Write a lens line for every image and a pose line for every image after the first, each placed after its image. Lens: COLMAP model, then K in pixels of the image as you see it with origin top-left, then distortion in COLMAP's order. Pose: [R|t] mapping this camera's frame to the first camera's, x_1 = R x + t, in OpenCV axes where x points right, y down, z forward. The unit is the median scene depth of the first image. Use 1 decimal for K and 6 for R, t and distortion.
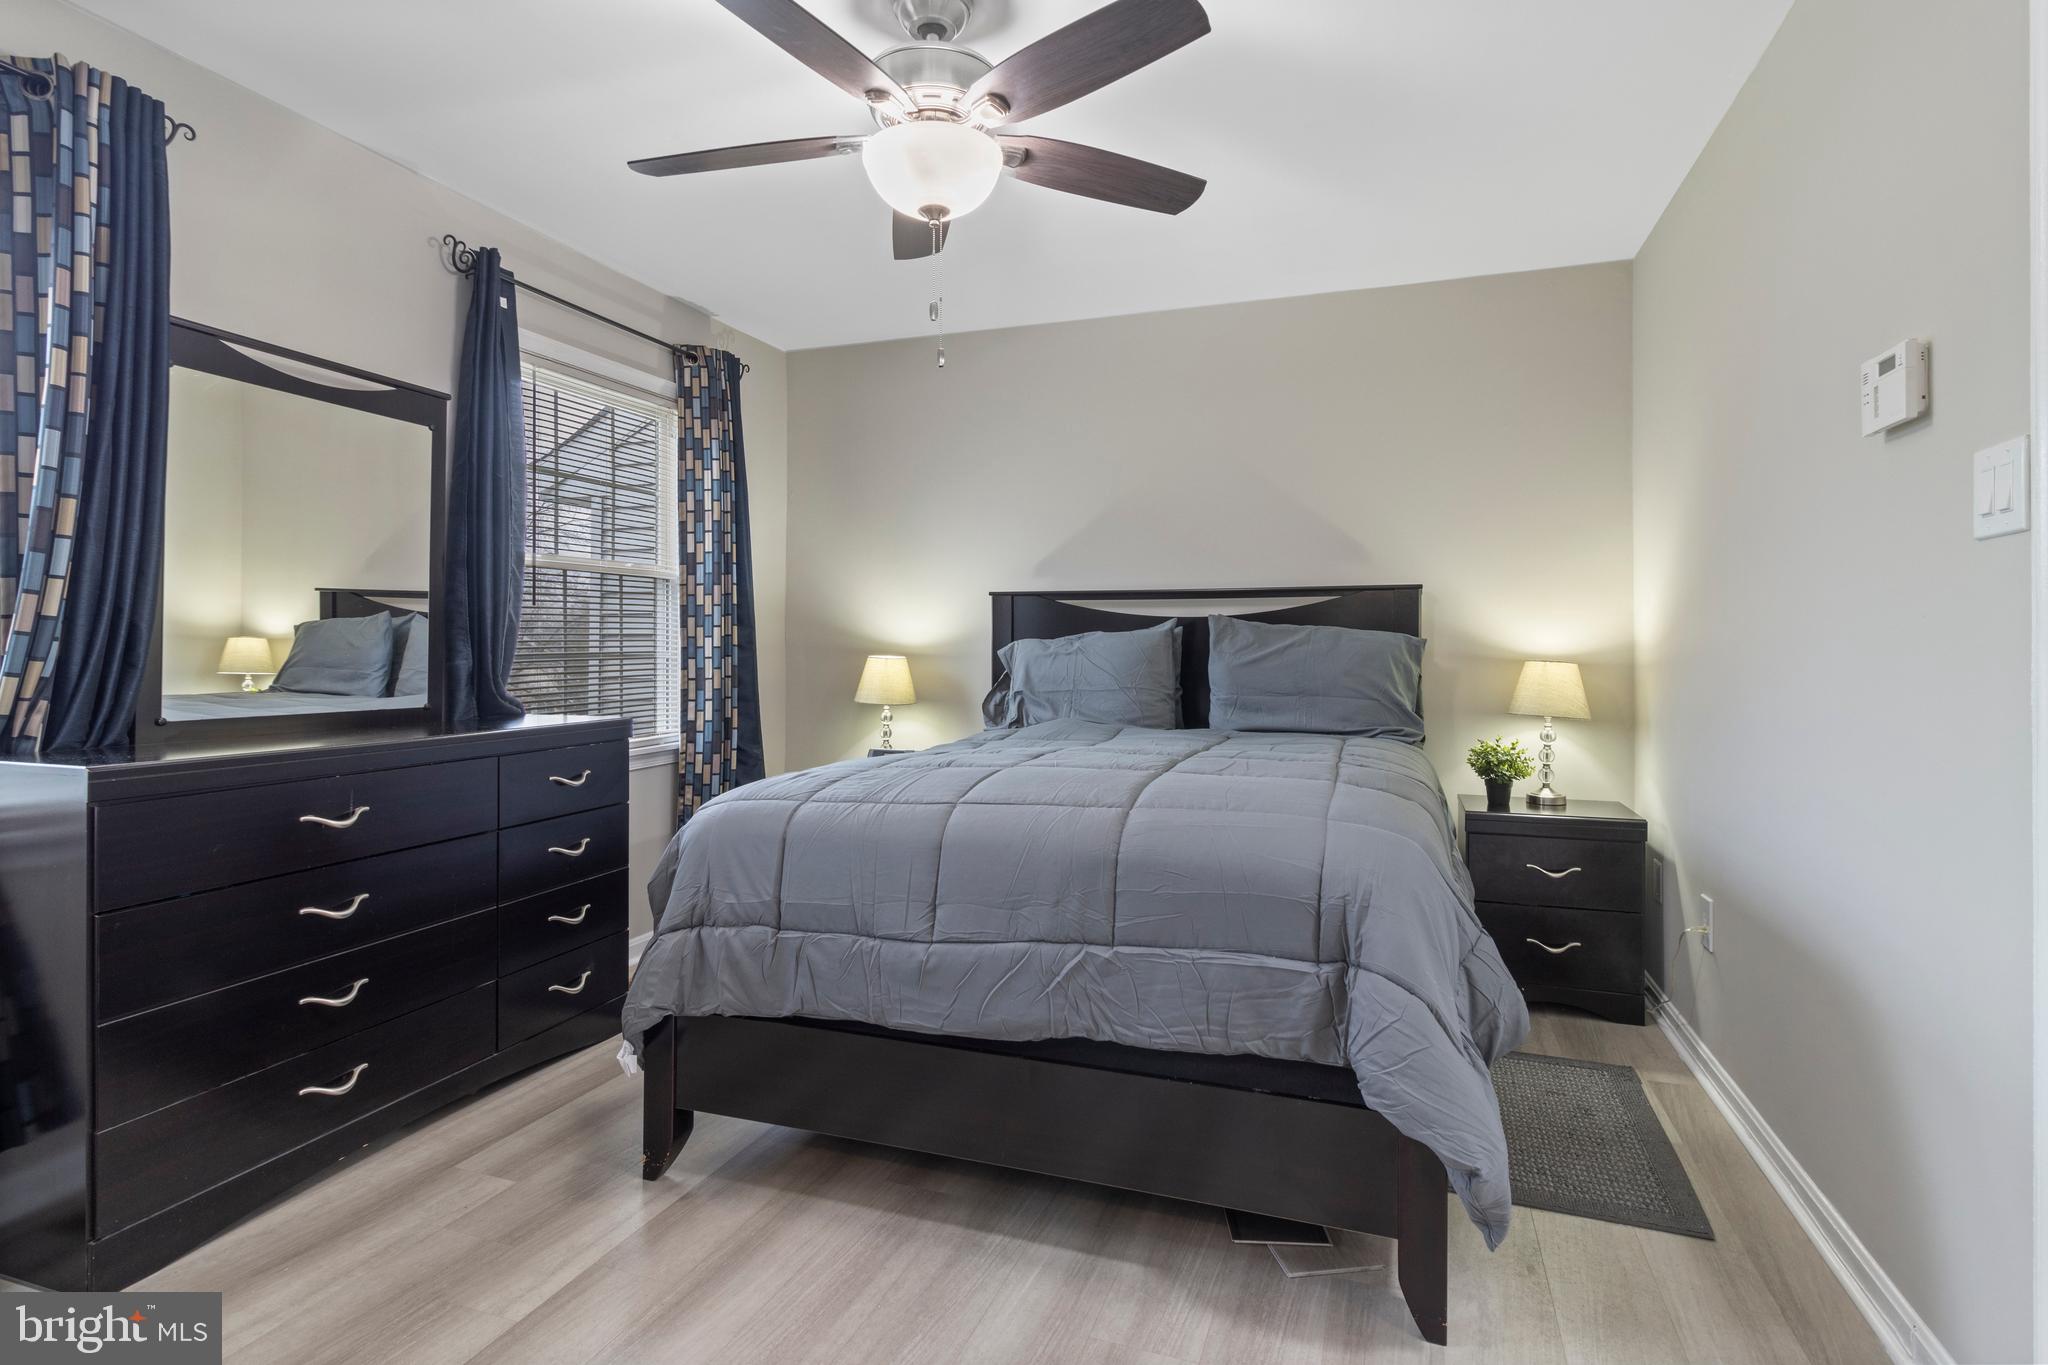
lens RADIAL K [[1024.7, 0, 1024.9], [0, 1024.7, 653.3], [0, 0, 1]] dist [0.001035, 0.000689]
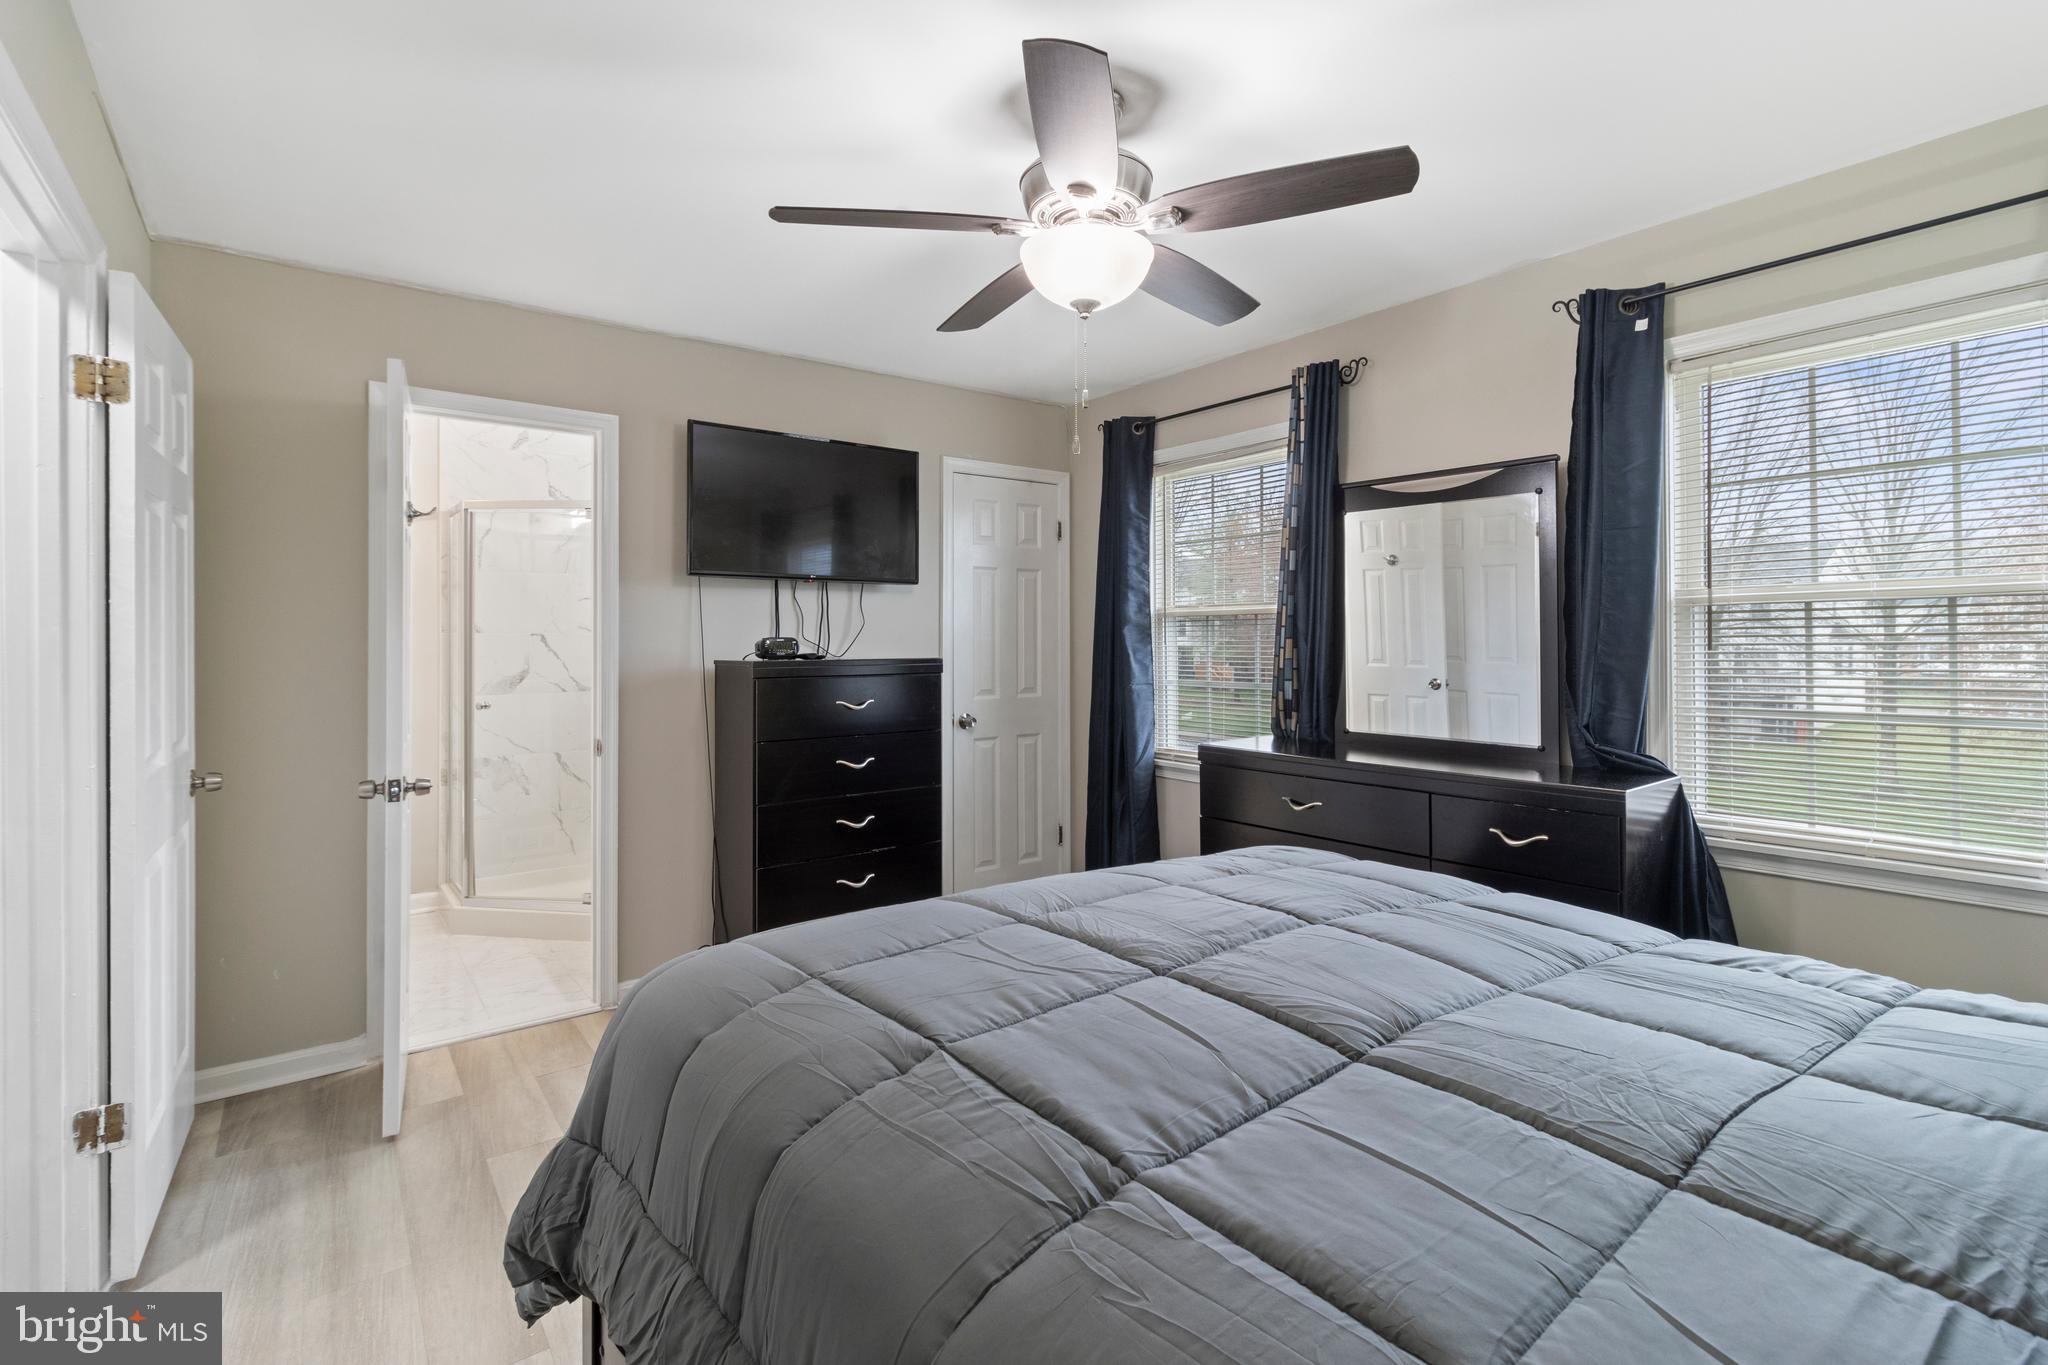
lens RADIAL K [[964.7, 0, 1018.5], [0, 964.7, 634.0], [0, 0, 1]] dist [0.001452, 0.000214]
pose [[-0.559802, -0.003777, -0.828617, 0.422329], [-0.003332, 0.999992, -0.002307, -0.048648], [0.828619, 0.001470, -0.559810, 0.823112]]
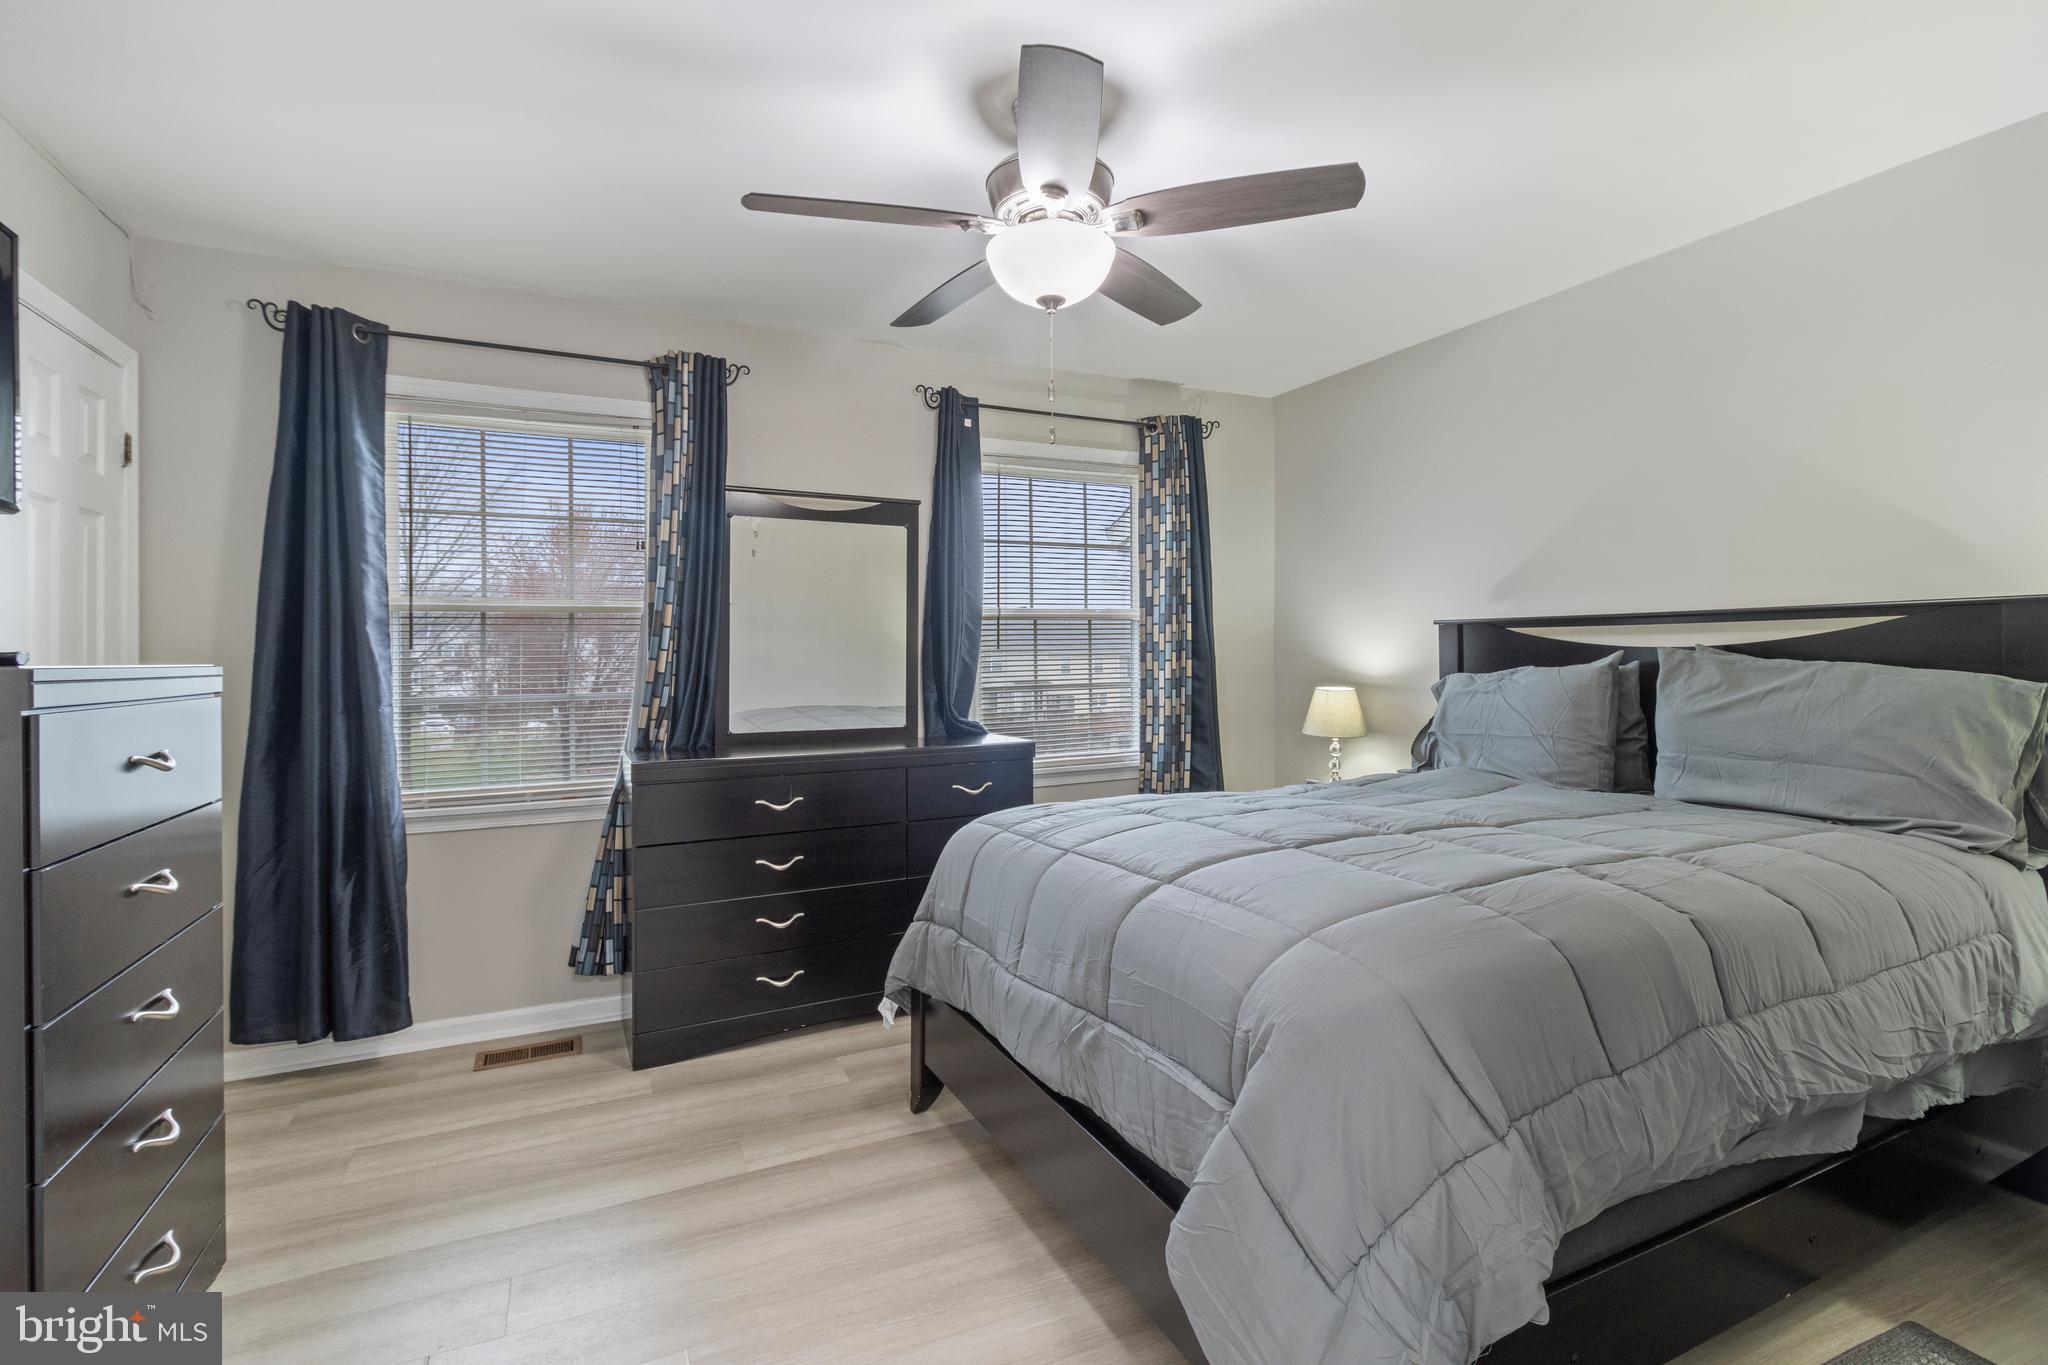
lens RADIAL K [[940.4, 0, 1026.6], [0, 940.4, 652.5], [0, 0, 1]] dist [0.002495, 0.000215]
pose [[0.713573, -0.008300, -0.700531, 0.319236], [0.004490, 0.999963, -0.007273, -0.028568], [0.700566, 0.002044, 0.713584, 0.148619]]
